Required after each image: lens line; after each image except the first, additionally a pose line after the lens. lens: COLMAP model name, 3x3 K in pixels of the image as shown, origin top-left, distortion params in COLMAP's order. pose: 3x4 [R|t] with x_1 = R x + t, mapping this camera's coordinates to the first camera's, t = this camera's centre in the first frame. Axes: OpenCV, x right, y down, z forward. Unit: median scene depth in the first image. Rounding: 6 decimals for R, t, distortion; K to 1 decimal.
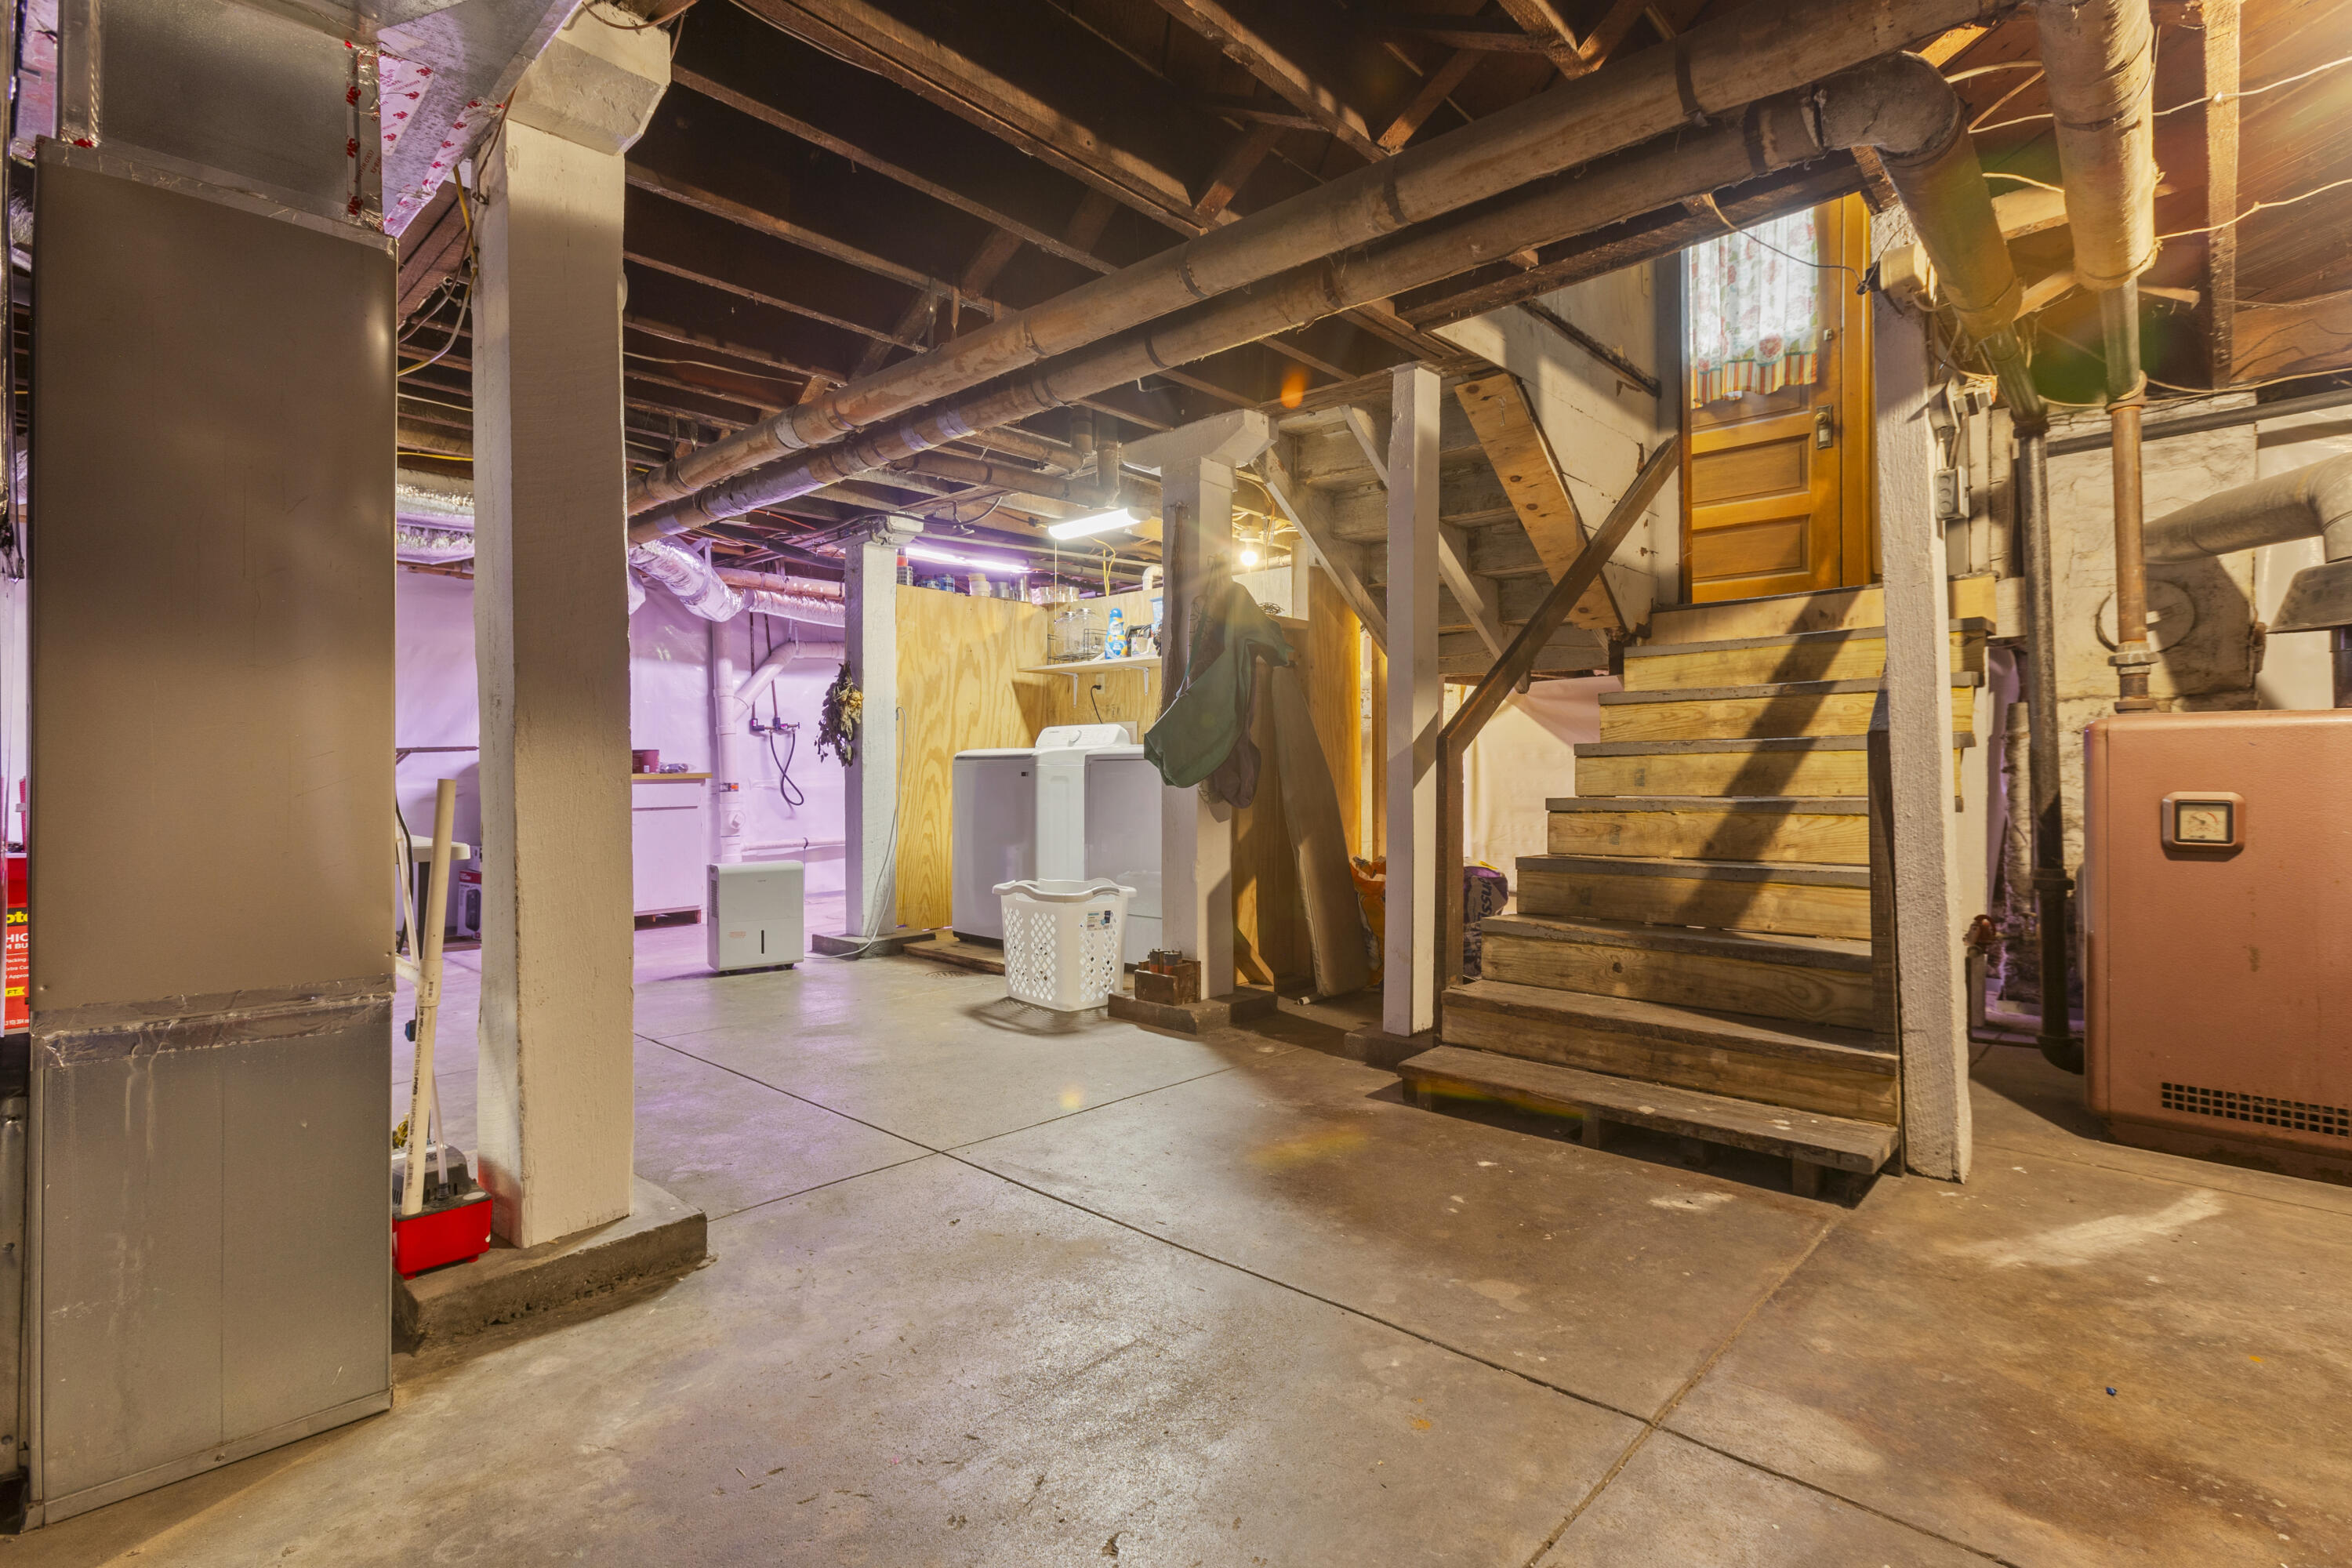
lens RADIAL K [[1095.2, 0, 1174.9], [0, 1095.2, 753.2], [0, 0, 1]] dist [-0.005950, 0.000605]
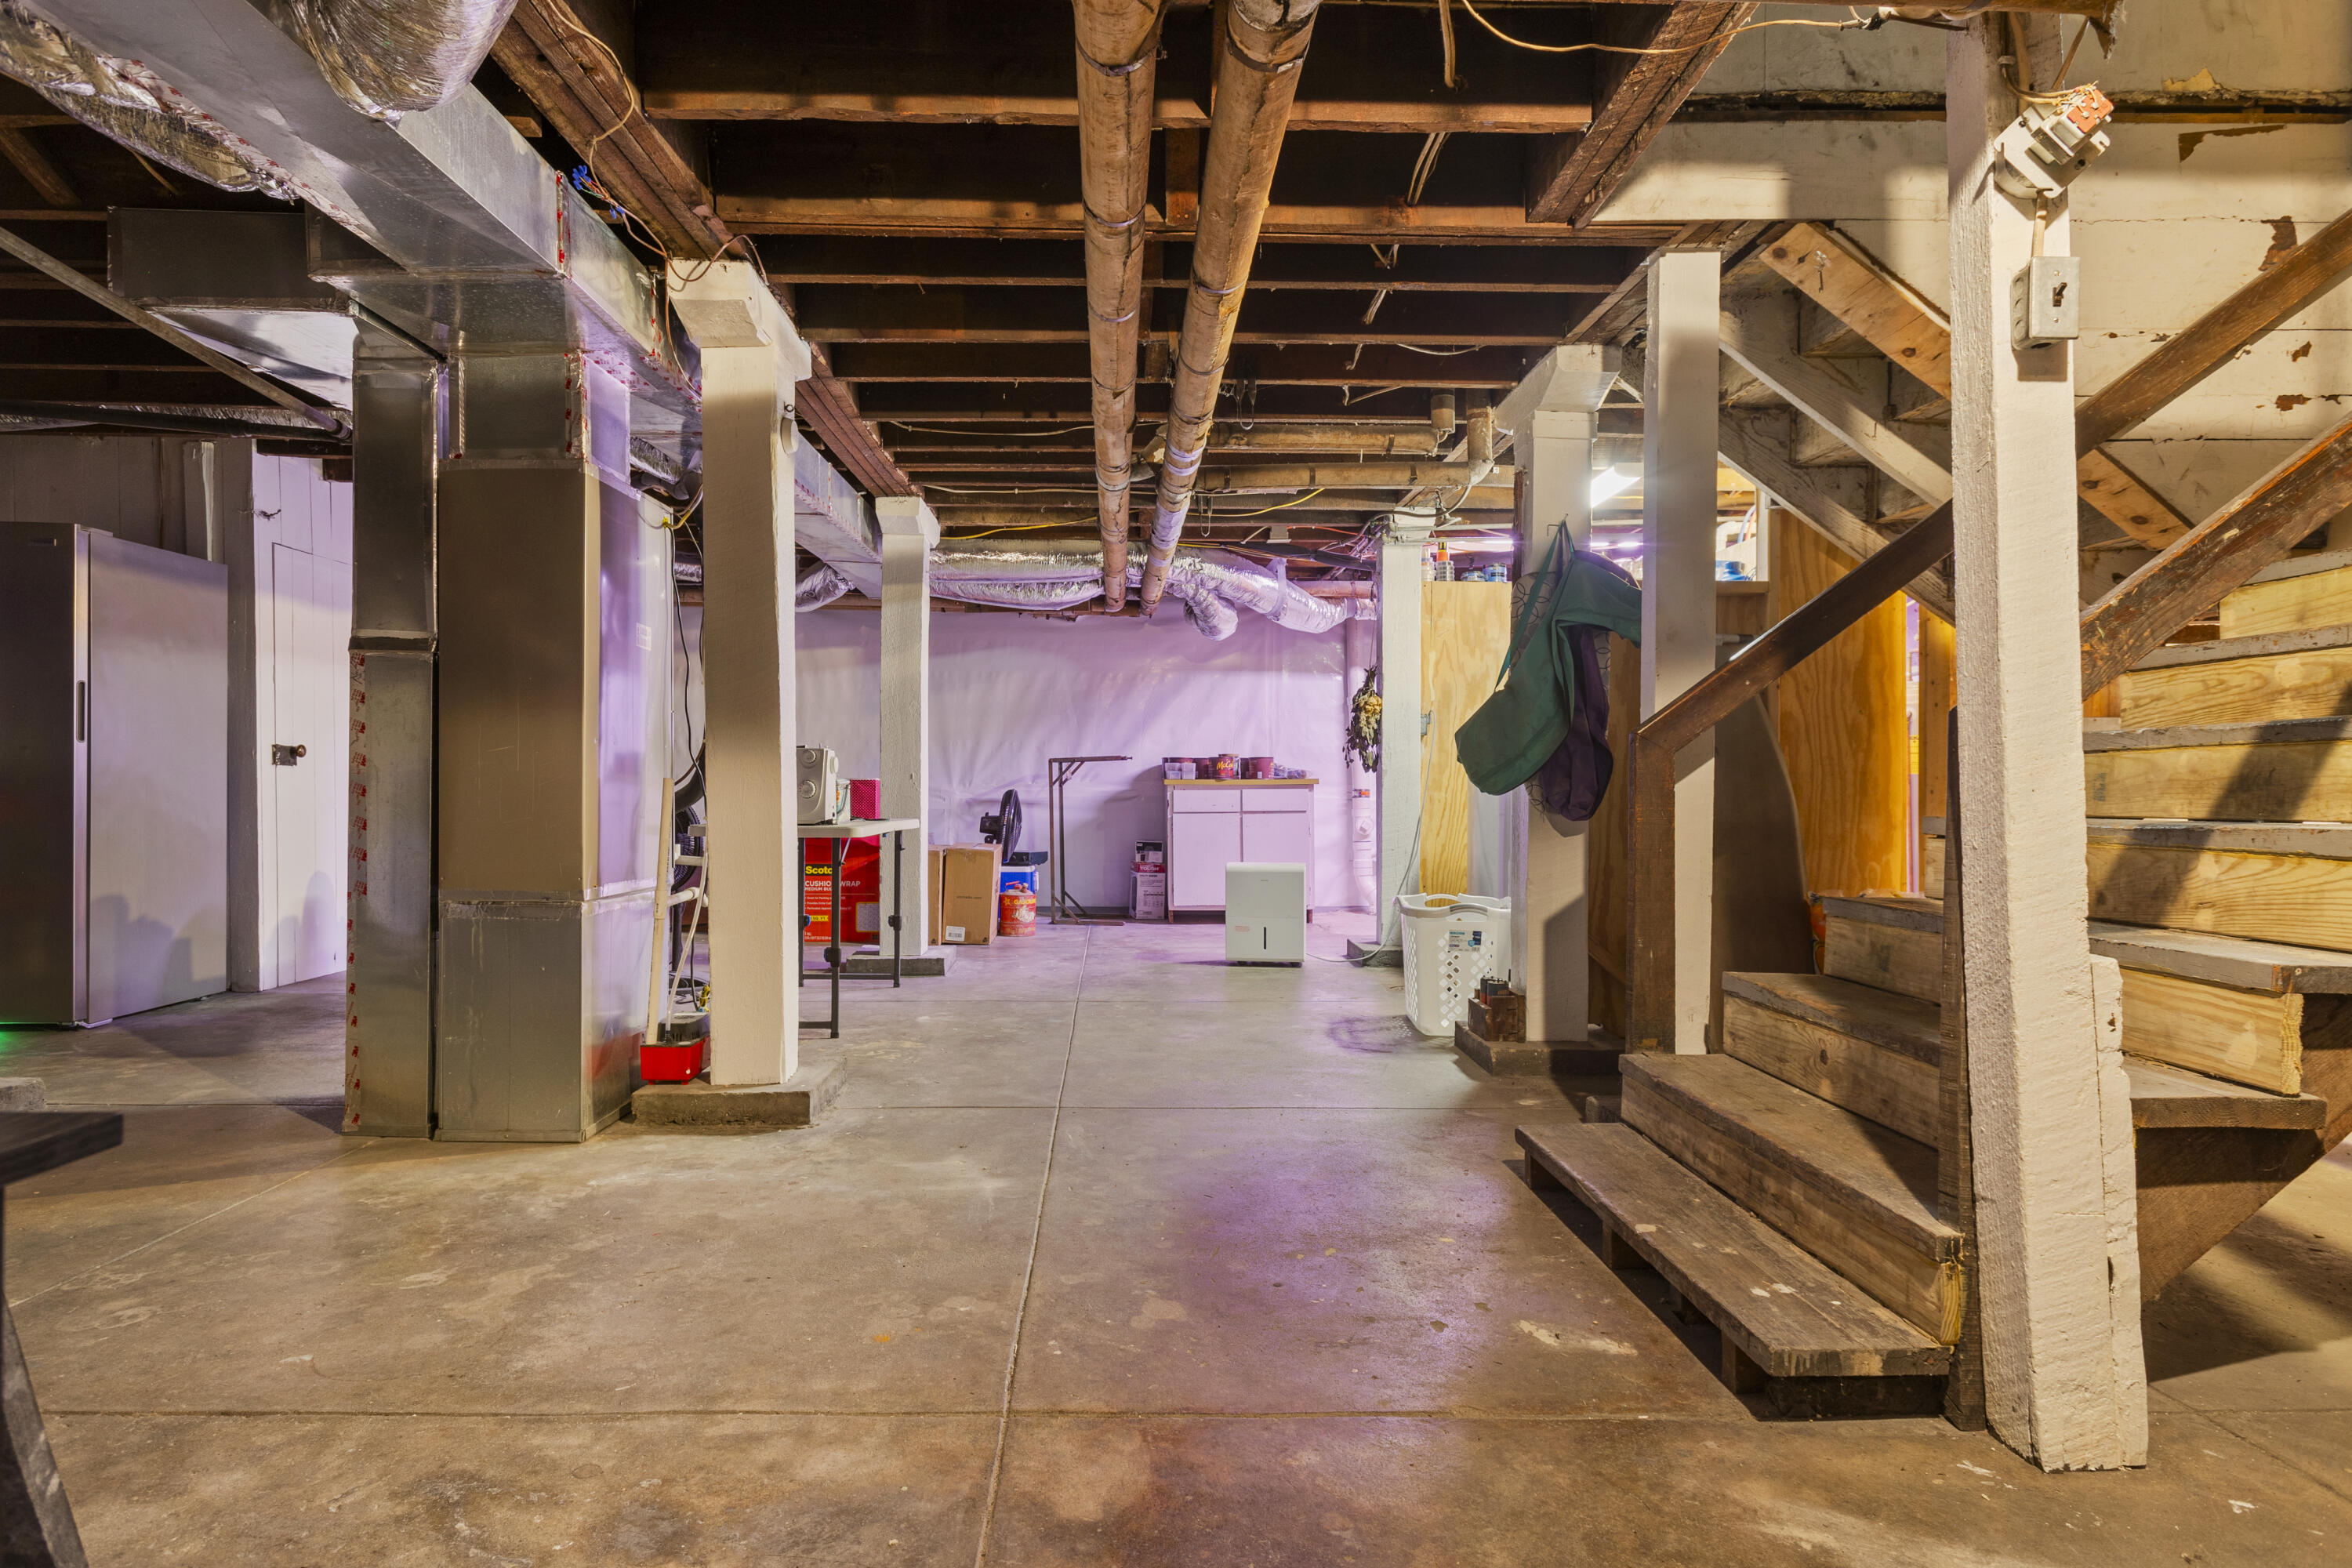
lens RADIAL K [[1245.0, 0, 1173.0], [0, 1245.0, 770.7], [0, 0, 1]] dist [-0.020481, 0.023933]
pose [[0.701024, -0.001590, -0.713136, 0.785341], [0.008196, 0.999949, 0.005827, 0.006115], [0.713091, -0.009930, 0.701001, 0.175633]]
